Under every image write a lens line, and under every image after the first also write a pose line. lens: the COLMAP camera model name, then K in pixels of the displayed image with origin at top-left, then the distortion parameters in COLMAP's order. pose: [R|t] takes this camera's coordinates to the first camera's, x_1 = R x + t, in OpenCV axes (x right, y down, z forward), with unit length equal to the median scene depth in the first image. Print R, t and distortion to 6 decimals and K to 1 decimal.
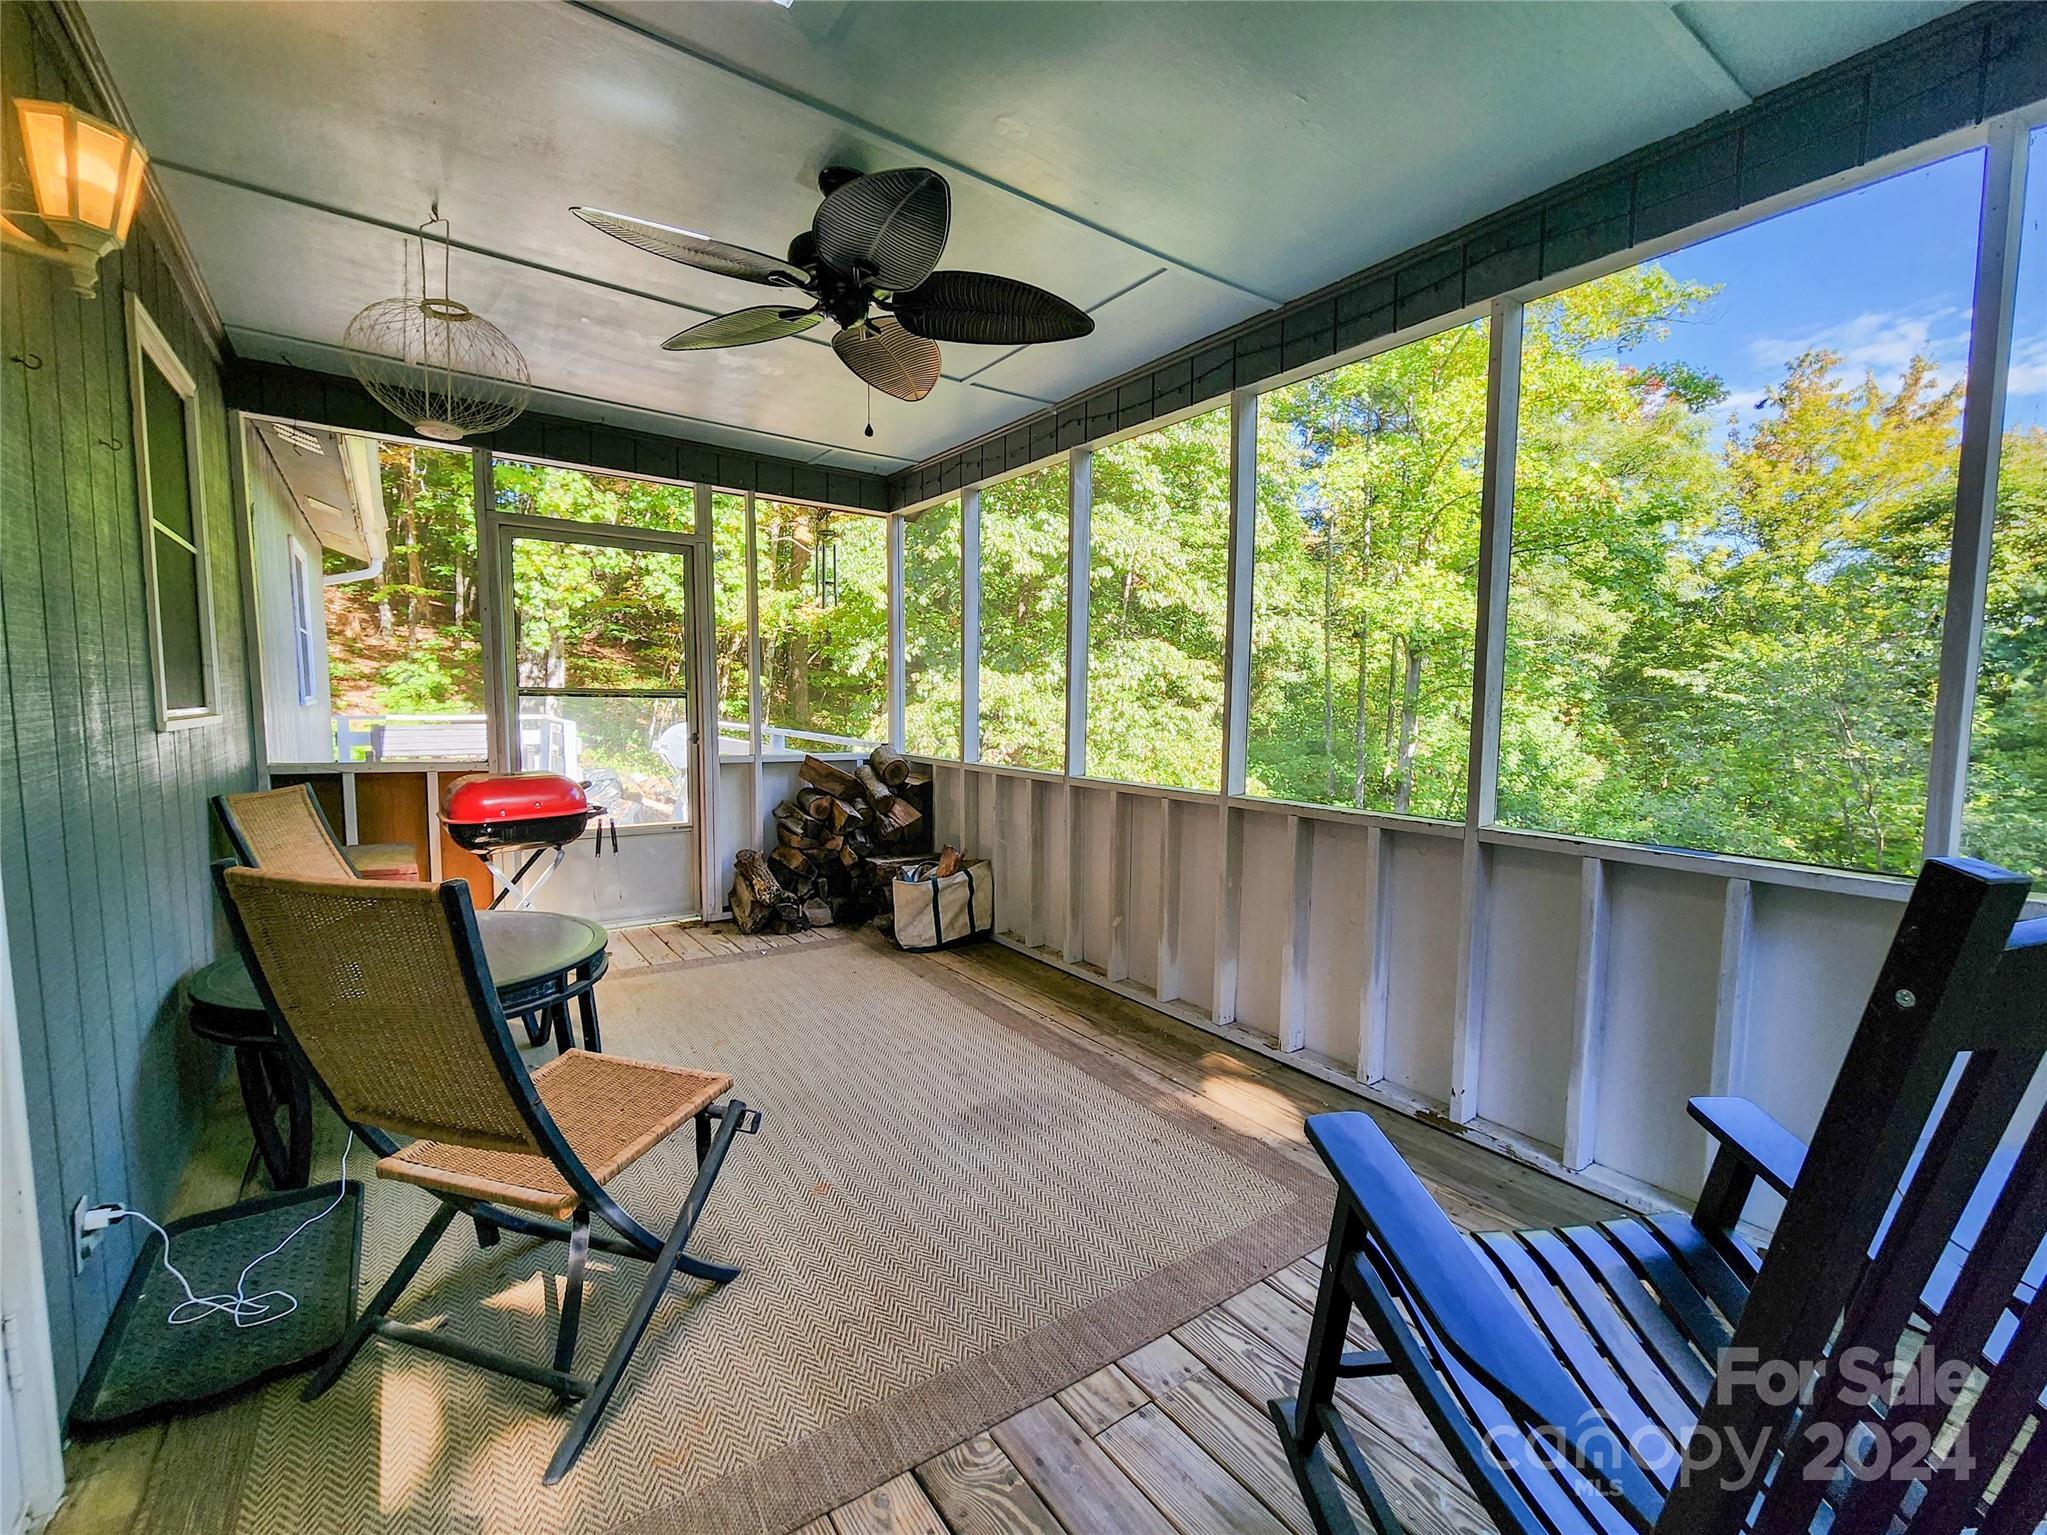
lens RADIAL K [[867.1, 0, 1029.6], [0, 867.1, 777.1], [0, 0, 1]] dist [-0.000792, -0.000084]
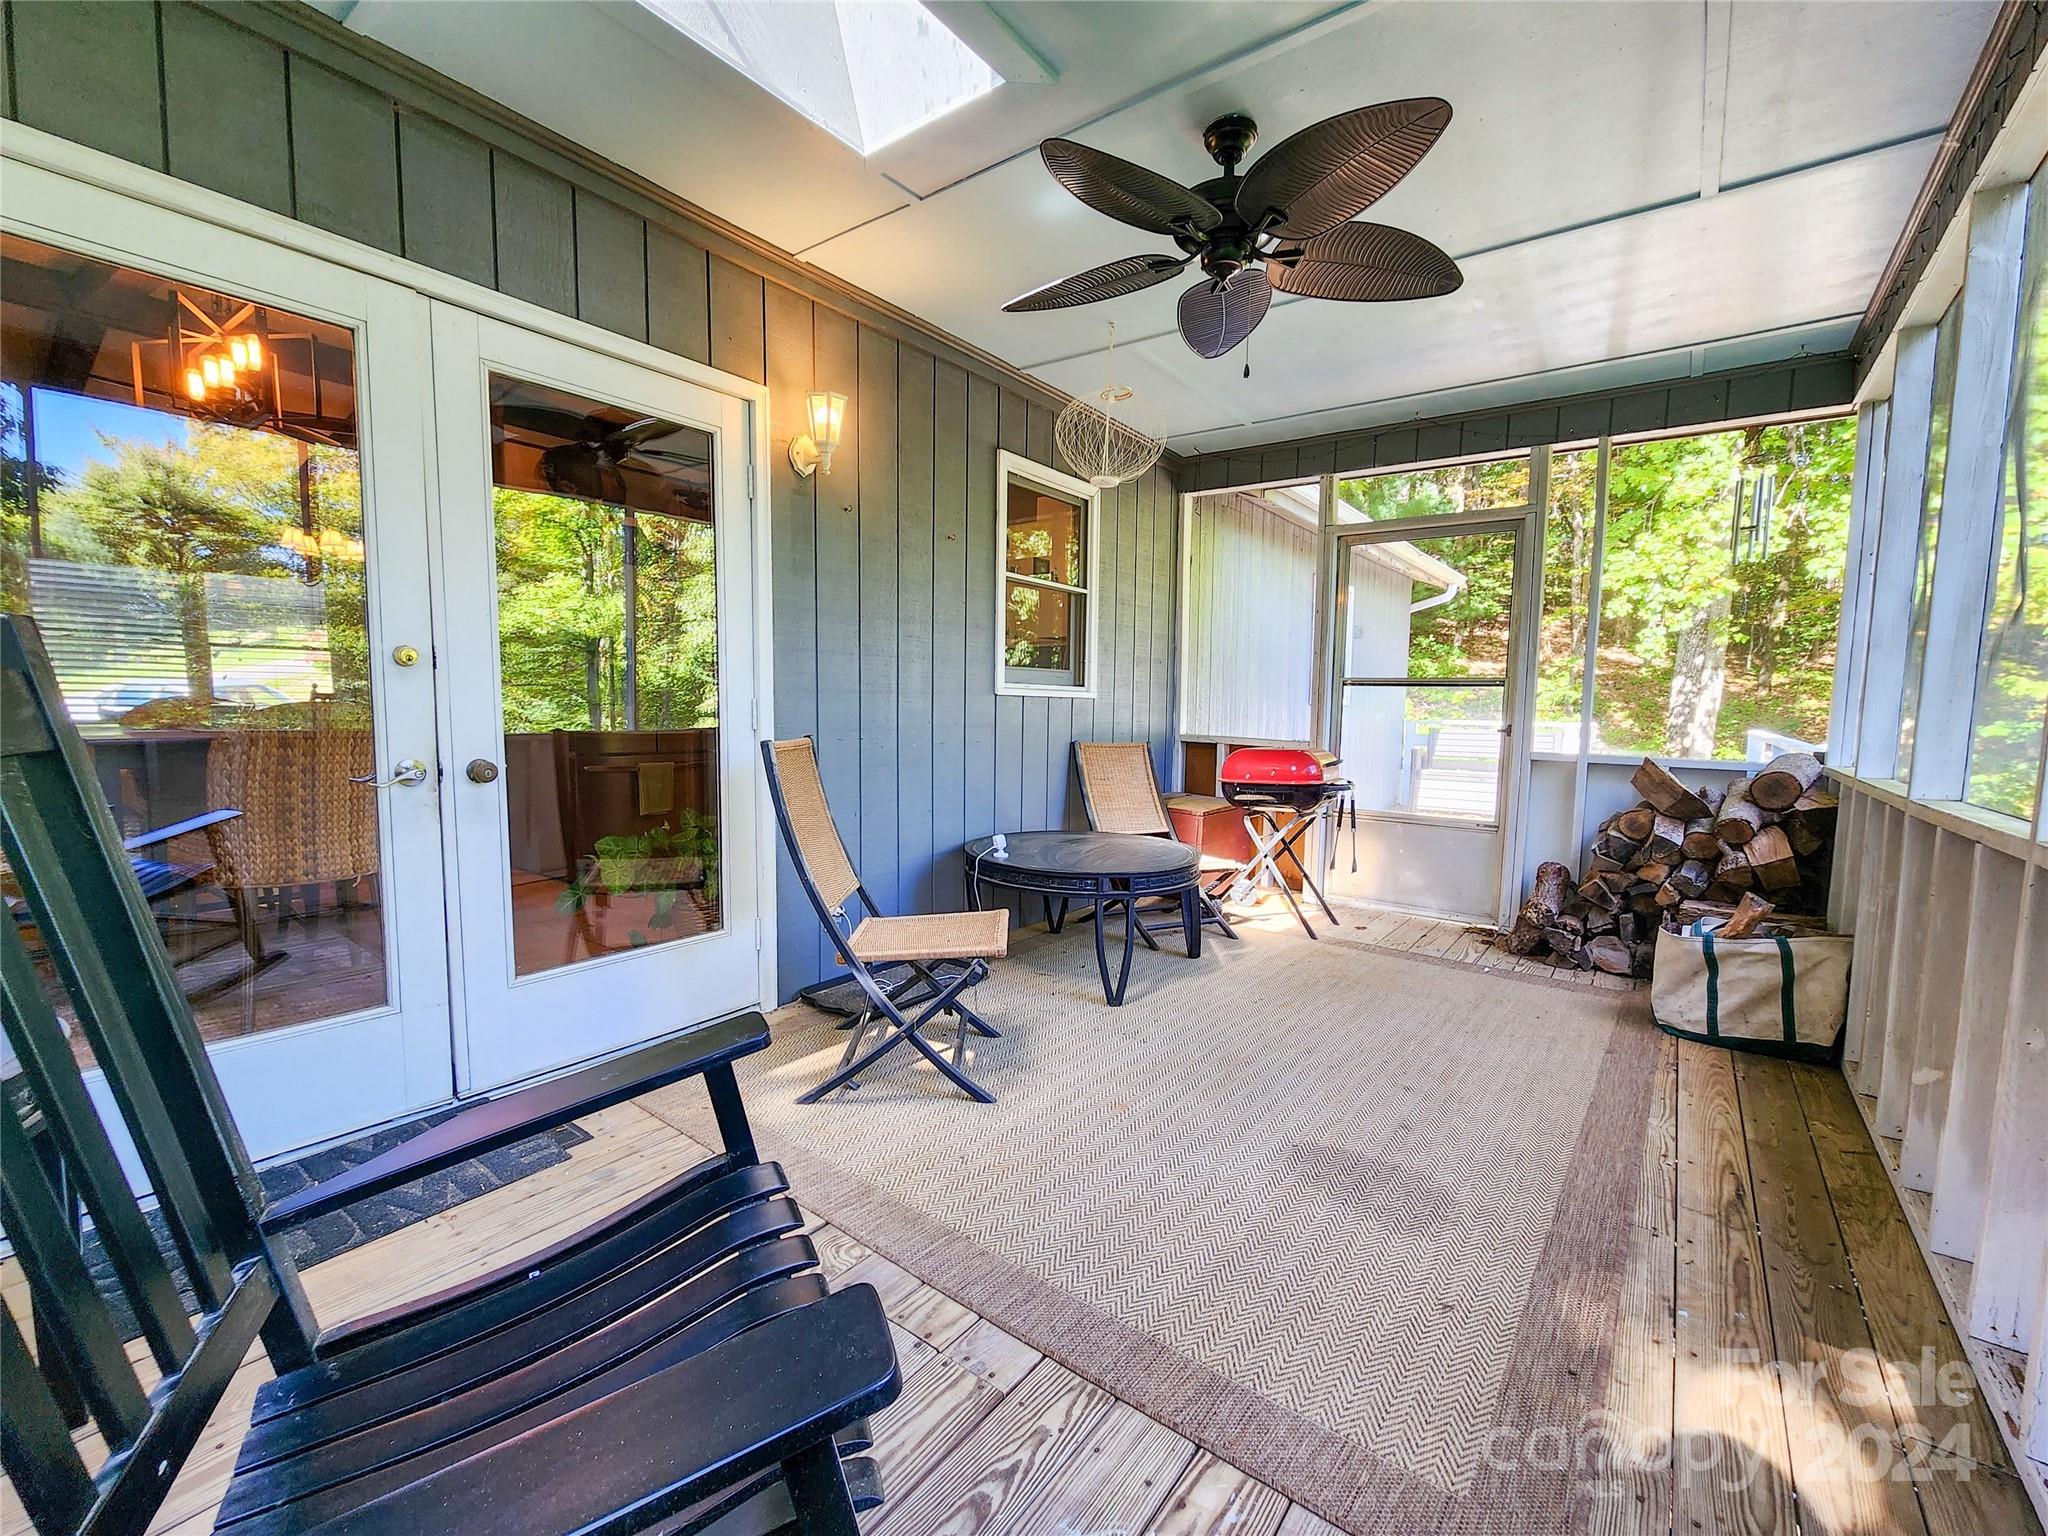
lens RADIAL K [[867.5, 0, 1030.1], [0, 867.5, 777.6], [0, 0, 1]] dist [-0.000792, -0.000084]
pose [[0.295629, 0.073454, -0.952475, 0.366645], [-0.098887, 0.994036, 0.045967, 0.013423], [0.950171, 0.080598, 0.301130, 0.268297]]
